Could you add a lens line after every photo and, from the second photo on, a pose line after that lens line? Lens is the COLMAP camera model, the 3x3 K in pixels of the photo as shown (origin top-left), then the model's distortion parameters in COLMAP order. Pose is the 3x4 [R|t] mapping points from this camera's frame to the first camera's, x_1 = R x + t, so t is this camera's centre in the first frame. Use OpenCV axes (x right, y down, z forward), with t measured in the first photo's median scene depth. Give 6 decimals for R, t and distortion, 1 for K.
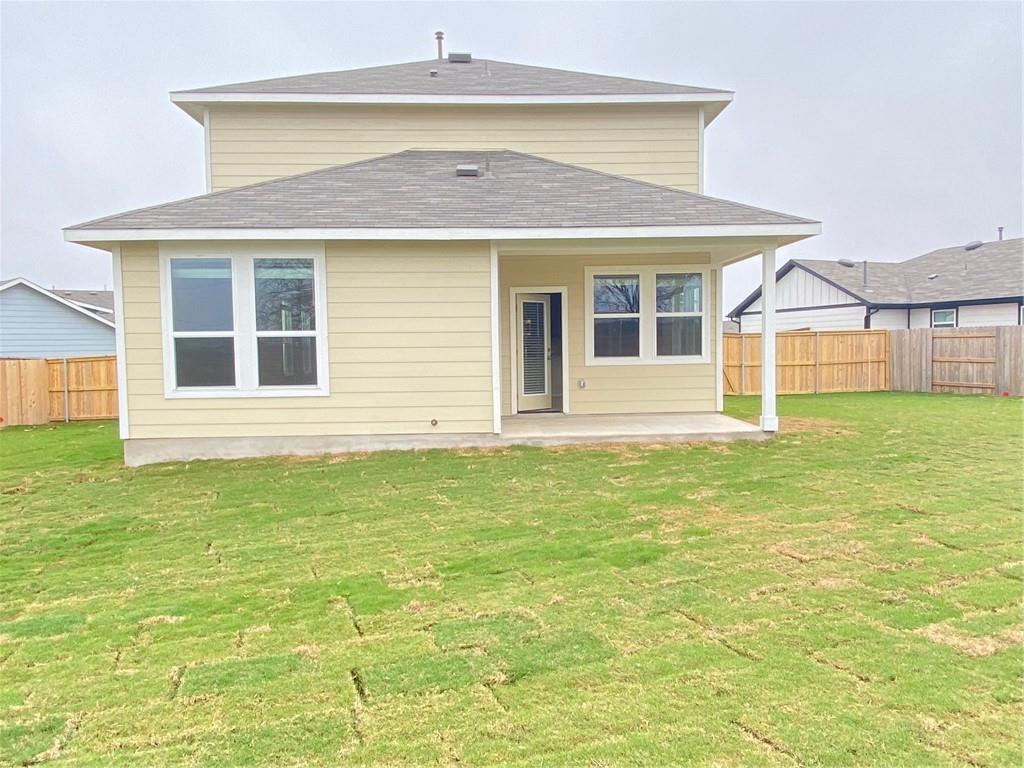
lens RADIAL K [[739.1, 0, 486.0], [0, 739.1, 385.4], [0, 0, 1]] dist [0.080518, -0.128559]
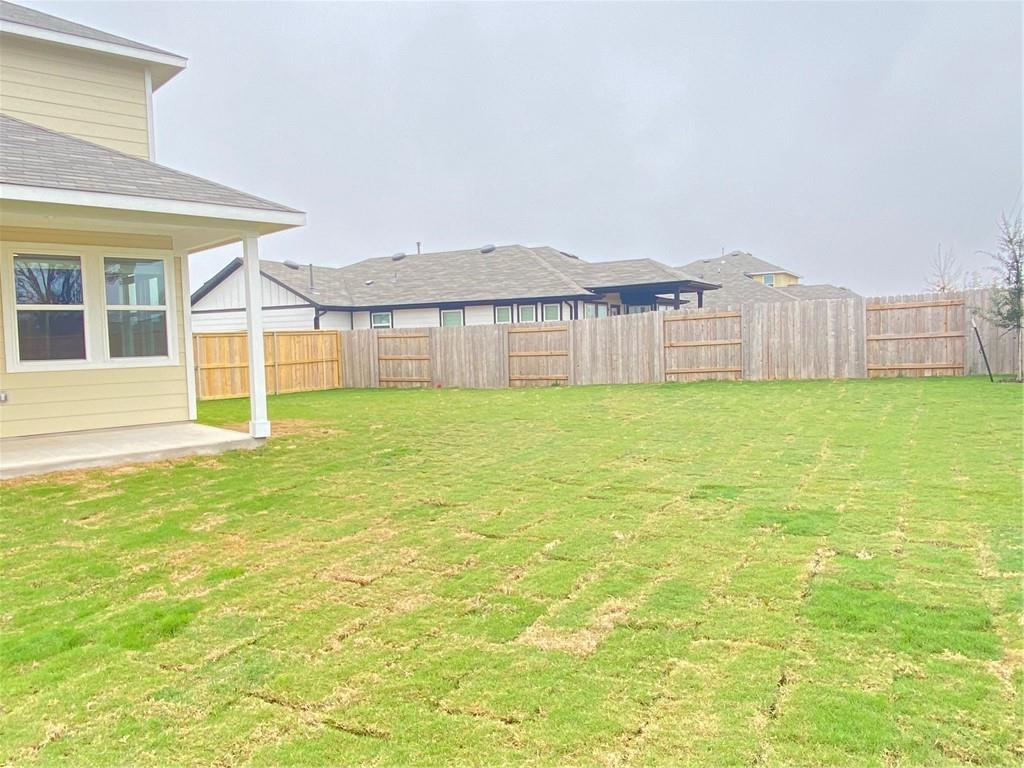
lens RADIAL K [[739.1, 0, 486.0], [0, 739.1, 385.4], [0, 0, 1]] dist [0.080518, -0.128559]
pose [[0.735115, -0.042568, 0.676605, -0.024756], [0.046263, 0.998850, 0.012579, -0.000762], [-0.676362, 0.022055, 0.736239, 0.122471]]
